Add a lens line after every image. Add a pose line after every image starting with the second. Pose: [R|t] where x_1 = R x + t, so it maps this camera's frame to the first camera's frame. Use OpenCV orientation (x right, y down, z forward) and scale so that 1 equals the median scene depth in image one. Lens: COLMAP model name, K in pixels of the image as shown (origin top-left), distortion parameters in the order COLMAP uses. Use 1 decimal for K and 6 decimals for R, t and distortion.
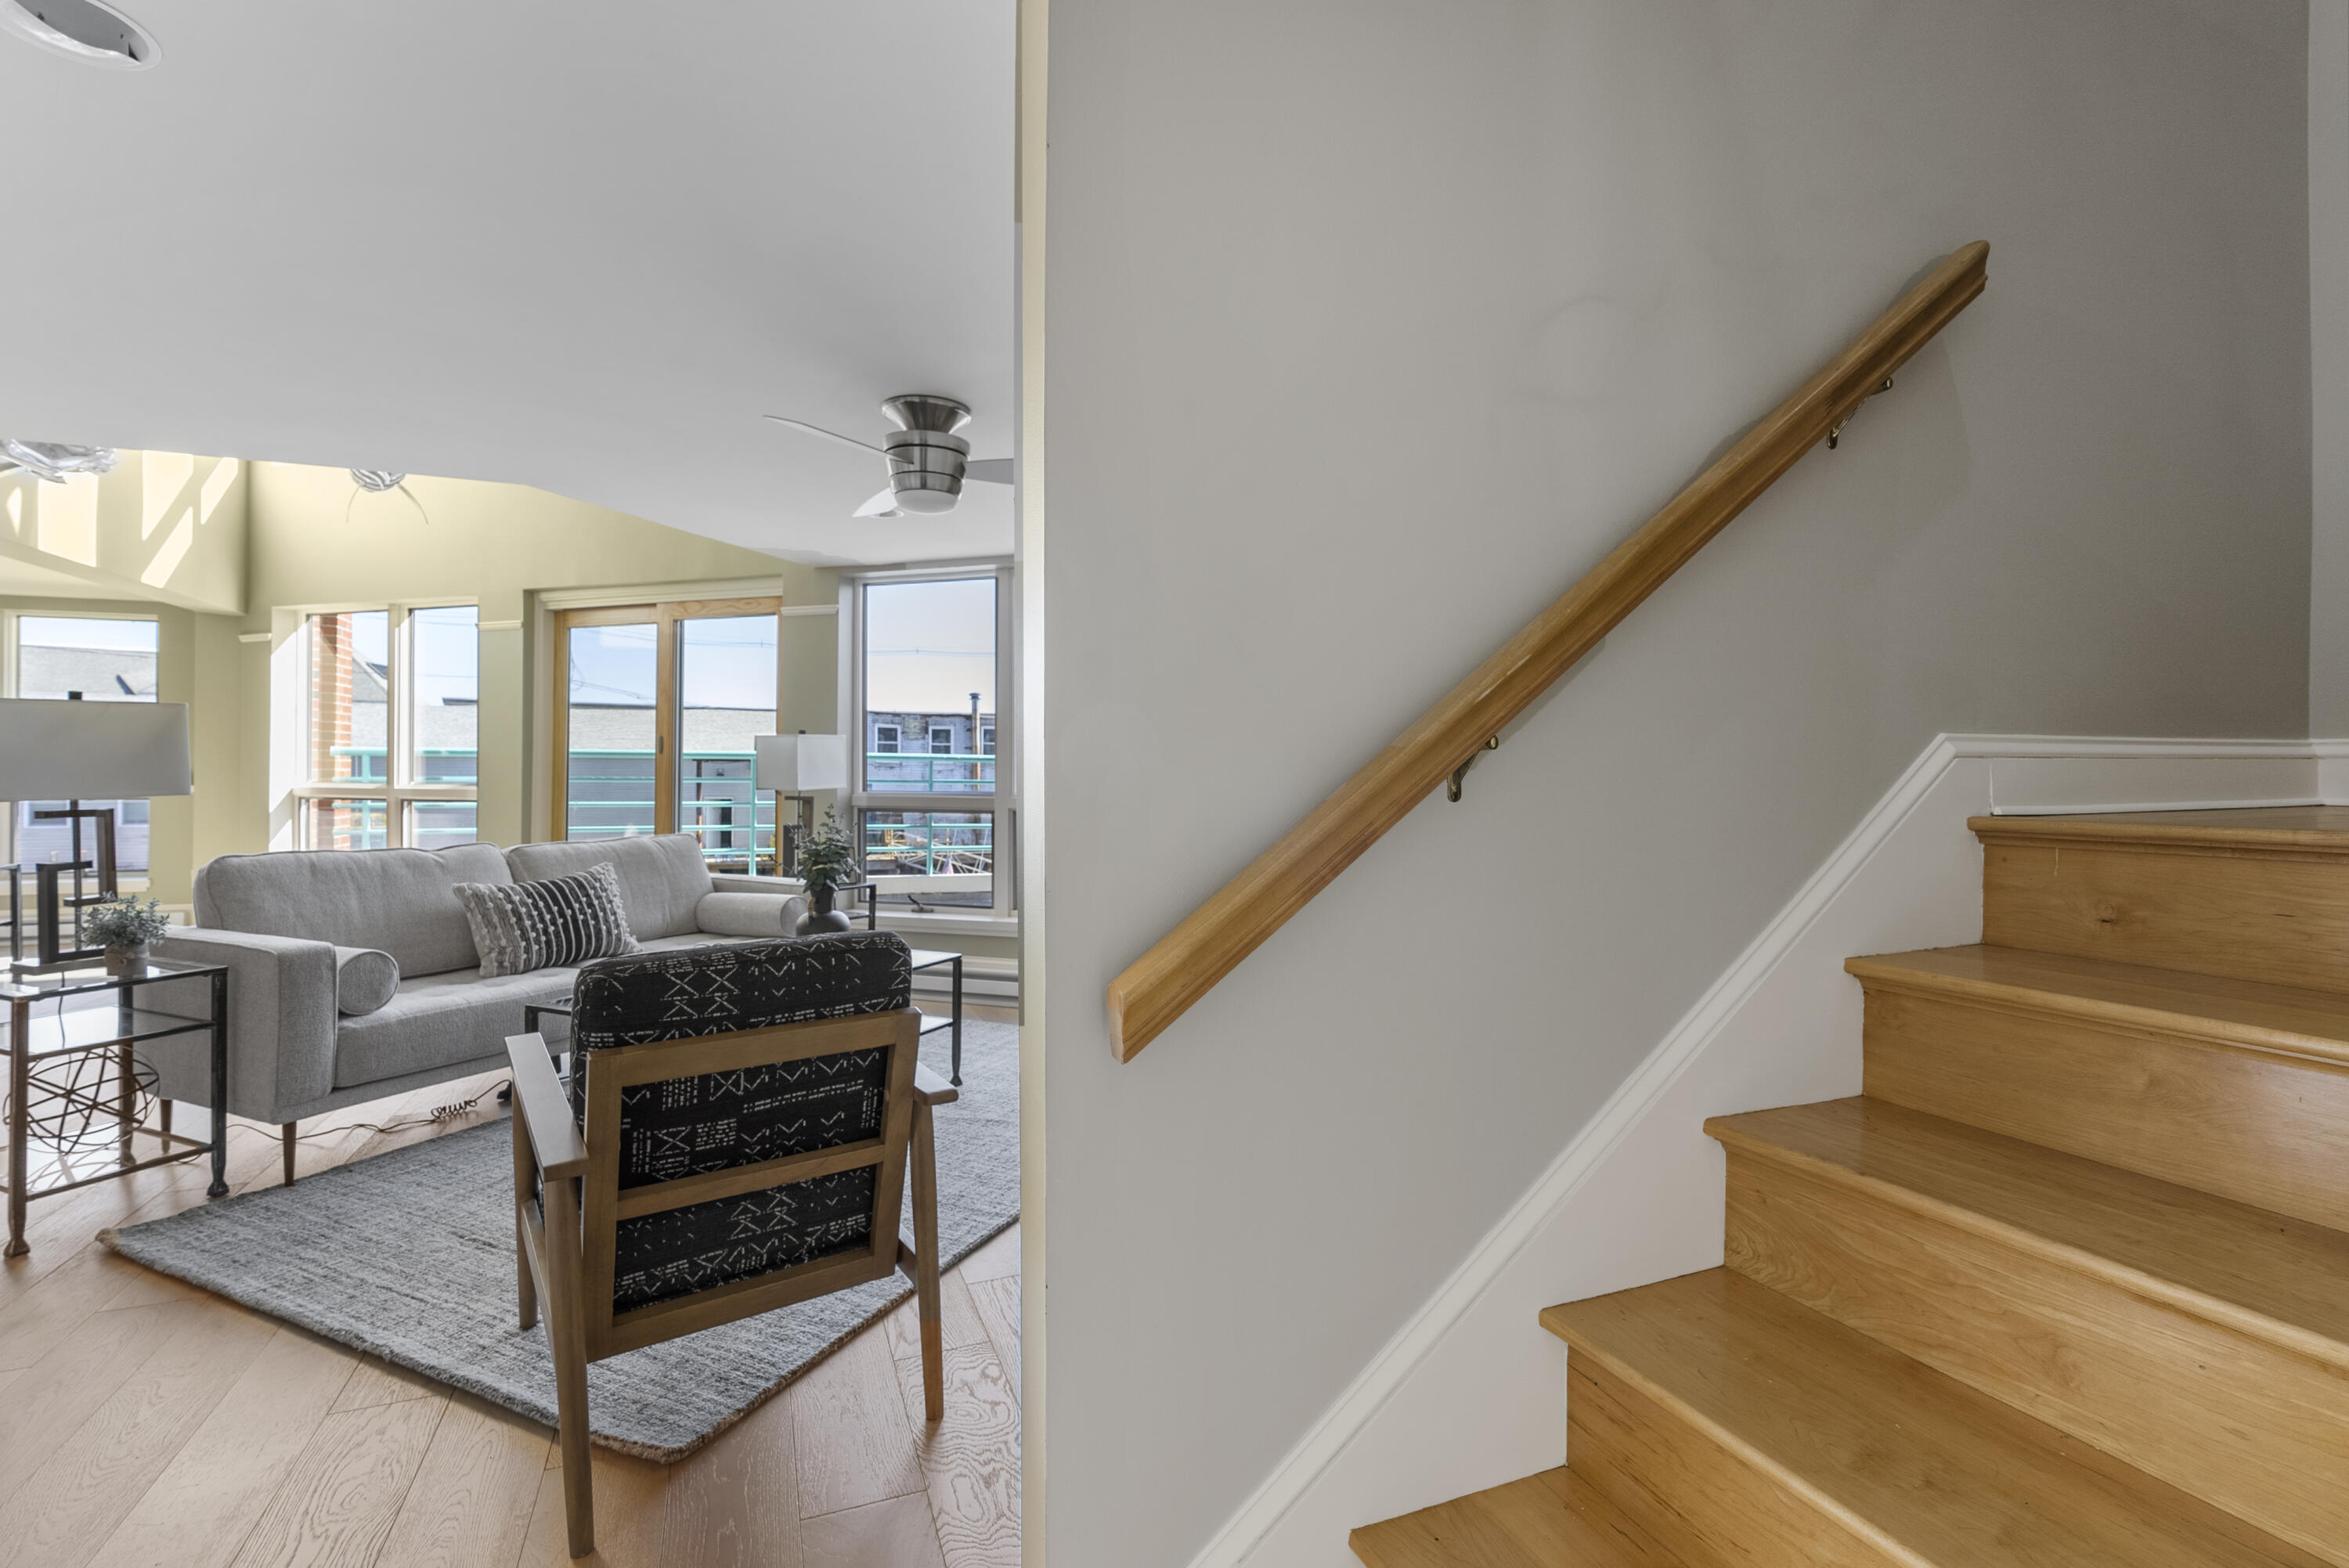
lens RADIAL K [[1065.1, 0, 1171.3], [0, 1065.1, 773.1], [0, 0, 1]] dist [-0.013299, 0.008349]
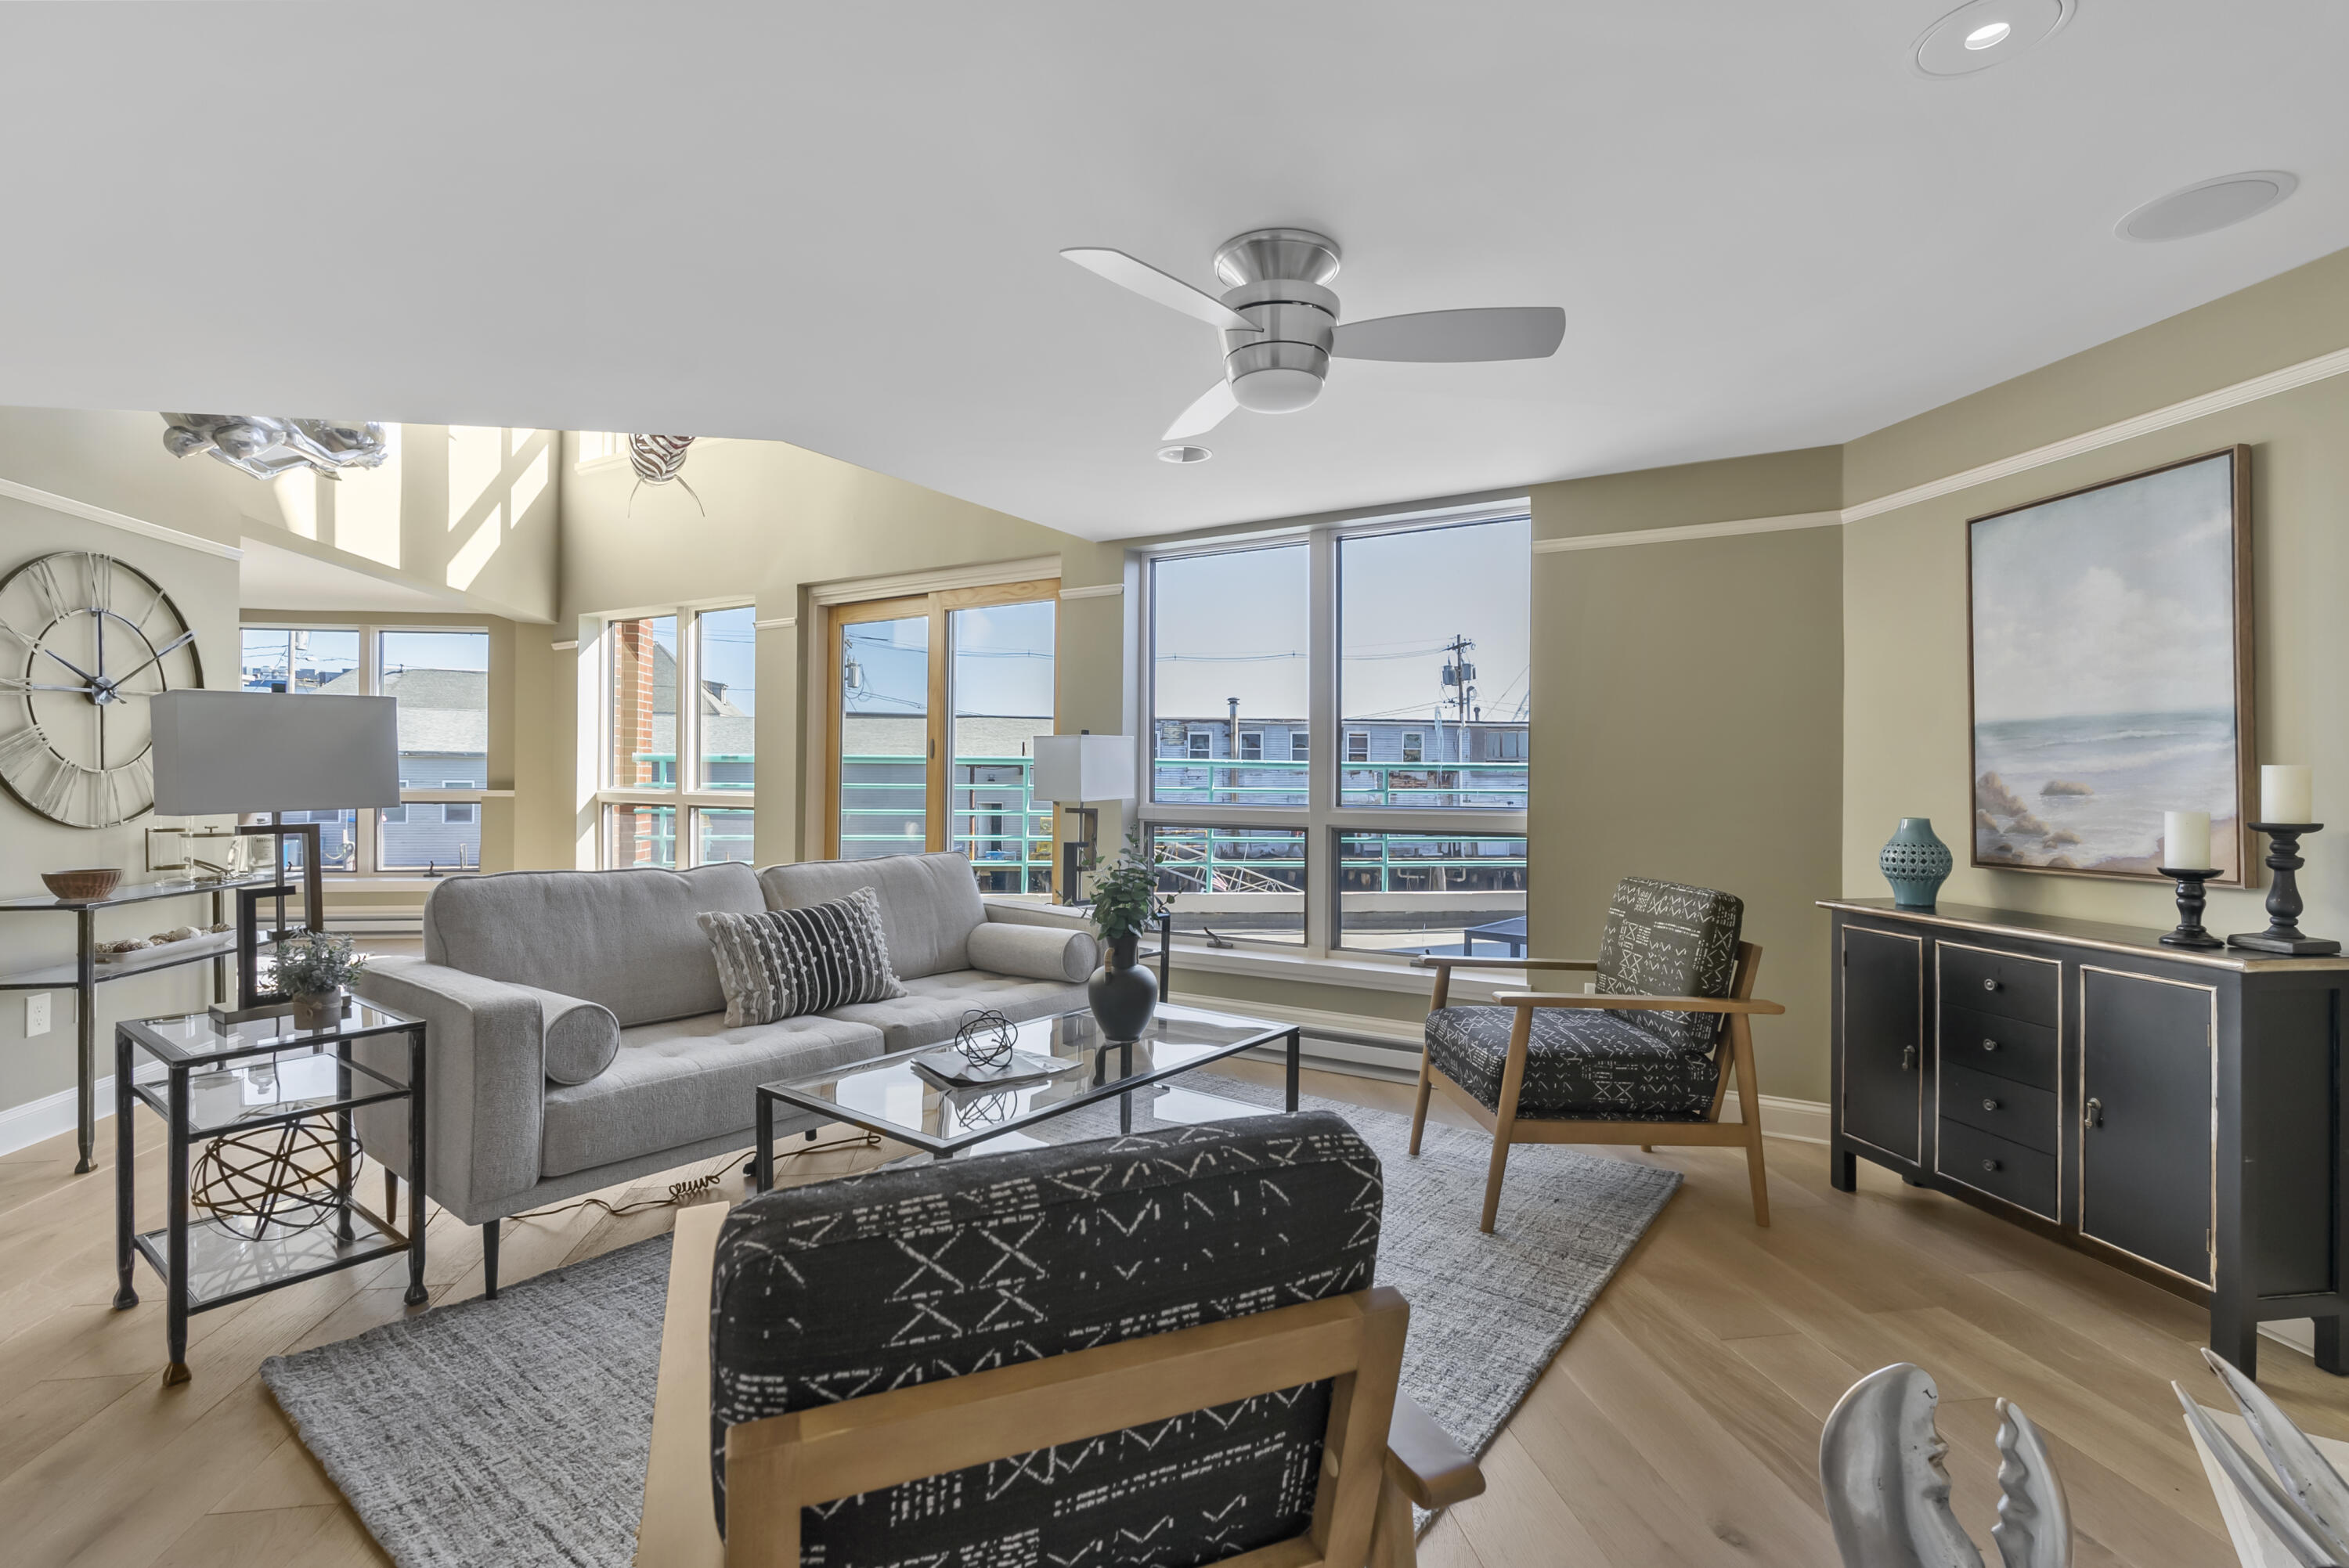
lens RADIAL K [[1067.3, 0, 1171.5], [0, 1067.3, 778.8], [0, 0, 1]] dist [-0.015683, 0.007946]
pose [[0.972882, 0.002519, -0.231290, -0.114122], [-0.002546, 0.999997, 0.000184, -0.002609], [0.231290, 0.000410, 0.972885, 0.259454]]
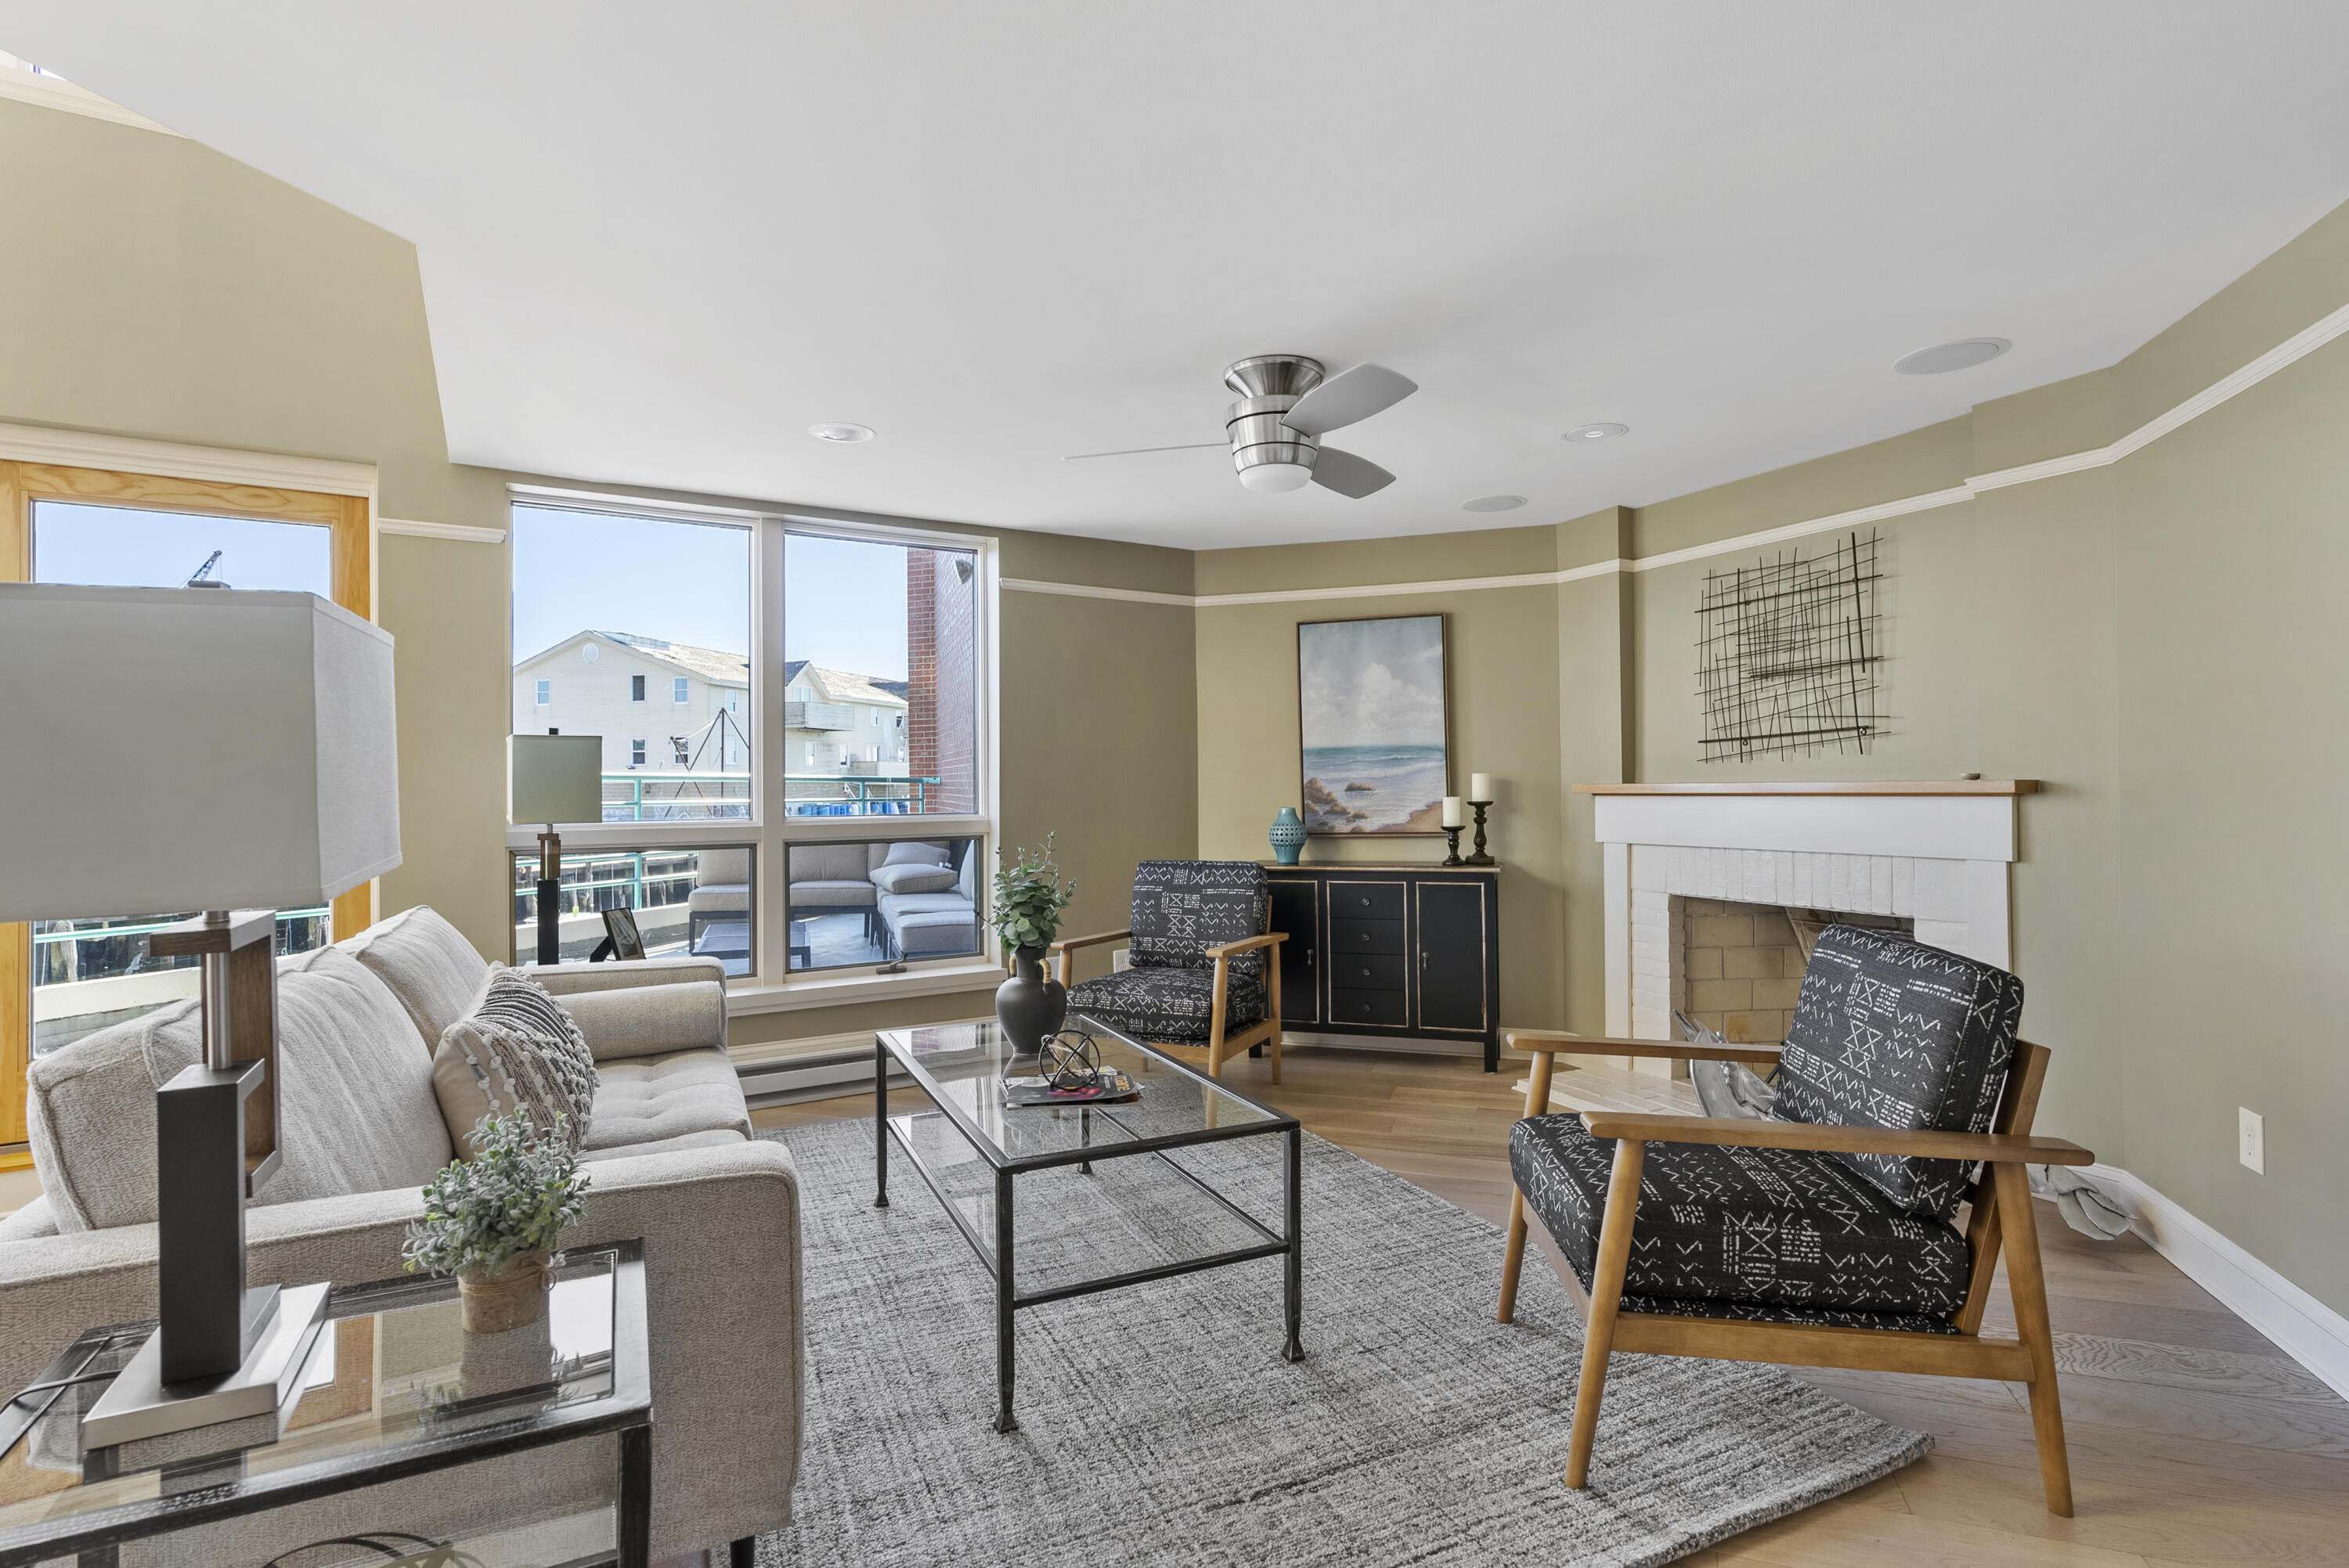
lens RADIAL K [[1123.9, 0, 1174.5], [0, 1123.9, 784.0], [0, 0, 1]] dist [-0.000543, 0.000020]
pose [[0.652316, -0.009067, 0.757893, -0.825172], [0.011711, 0.999930, 0.001883, -0.006152], [-0.757856, 0.007647, 0.652377, 0.392193]]
